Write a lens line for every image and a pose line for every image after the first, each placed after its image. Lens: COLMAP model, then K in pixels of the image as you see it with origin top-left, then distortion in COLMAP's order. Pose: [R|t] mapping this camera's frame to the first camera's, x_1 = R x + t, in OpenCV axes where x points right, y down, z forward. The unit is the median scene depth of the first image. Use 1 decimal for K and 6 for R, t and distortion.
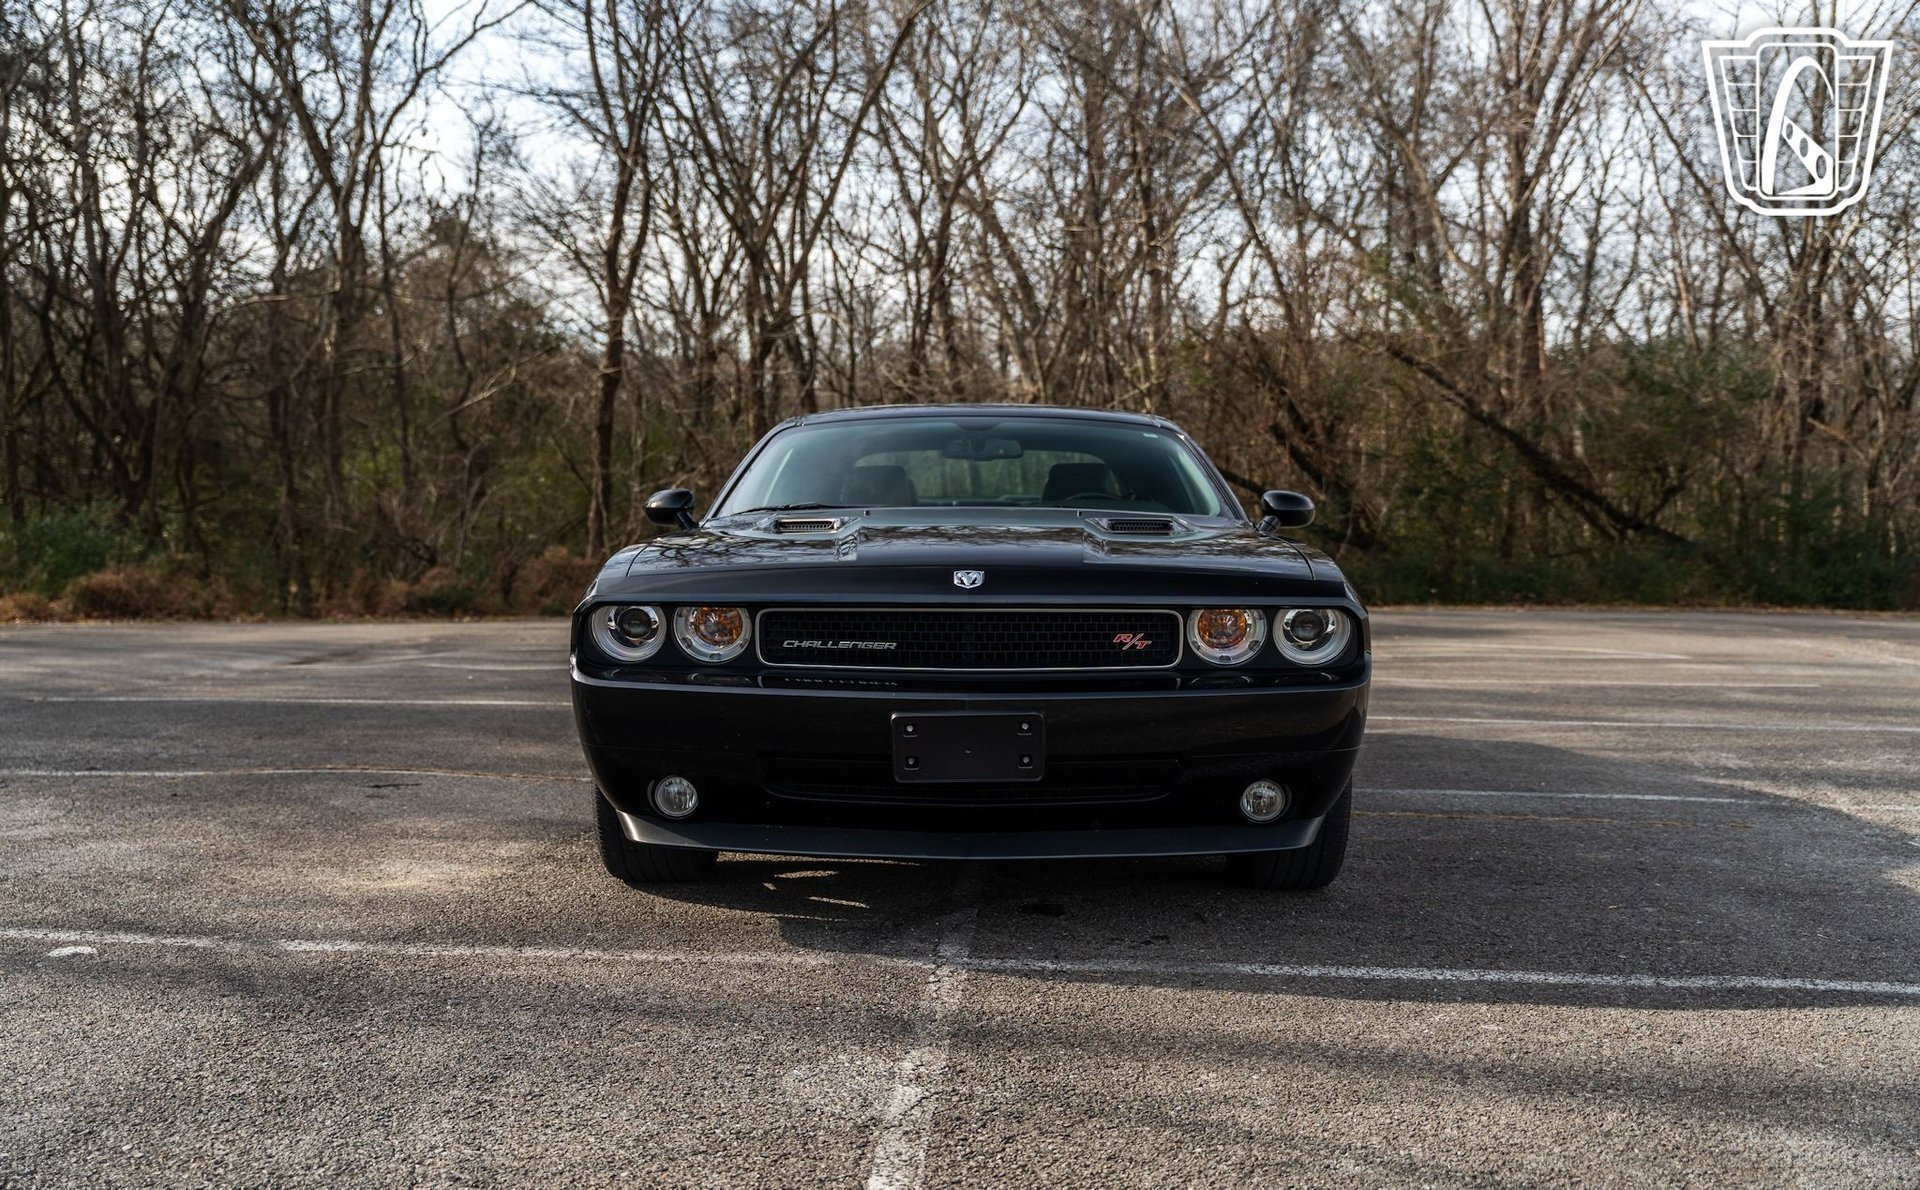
lens RADIAL K [[1864.4, 0, 958.9], [0, 1864.4, 656.1], [0, 0, 1]] dist [0.001631, 0.011620]
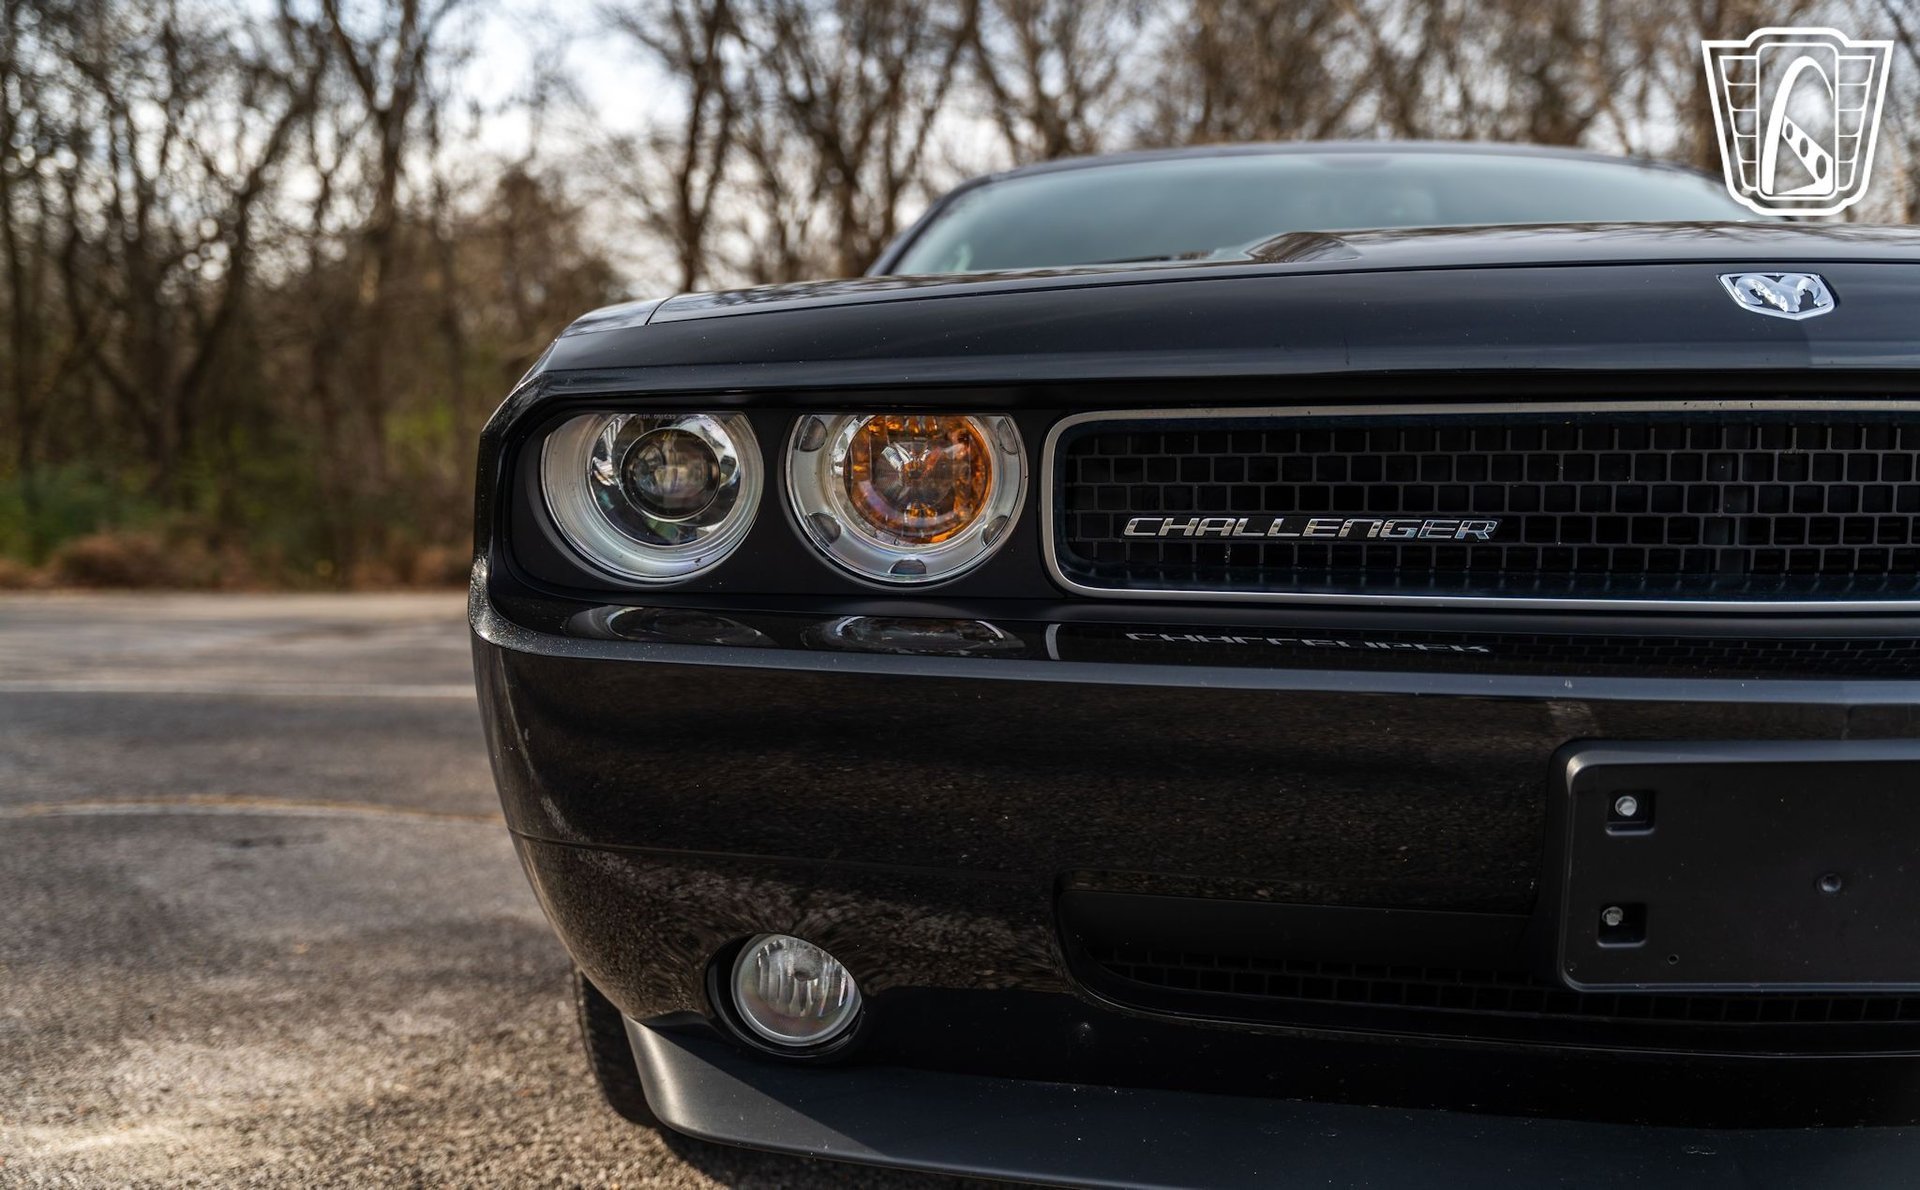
lens RADIAL K [[1865.1, 0, 954.7], [0, 1865.1, 664.4], [0, 0, 1]] dist [-0.003058, 0.013890]
pose [[0.999039, -0.001660, -0.043796, -0.107272], [0.002258, 0.999905, 0.013609, 0.012400], [0.043769, -0.013695, 0.998948, 0.664218]]
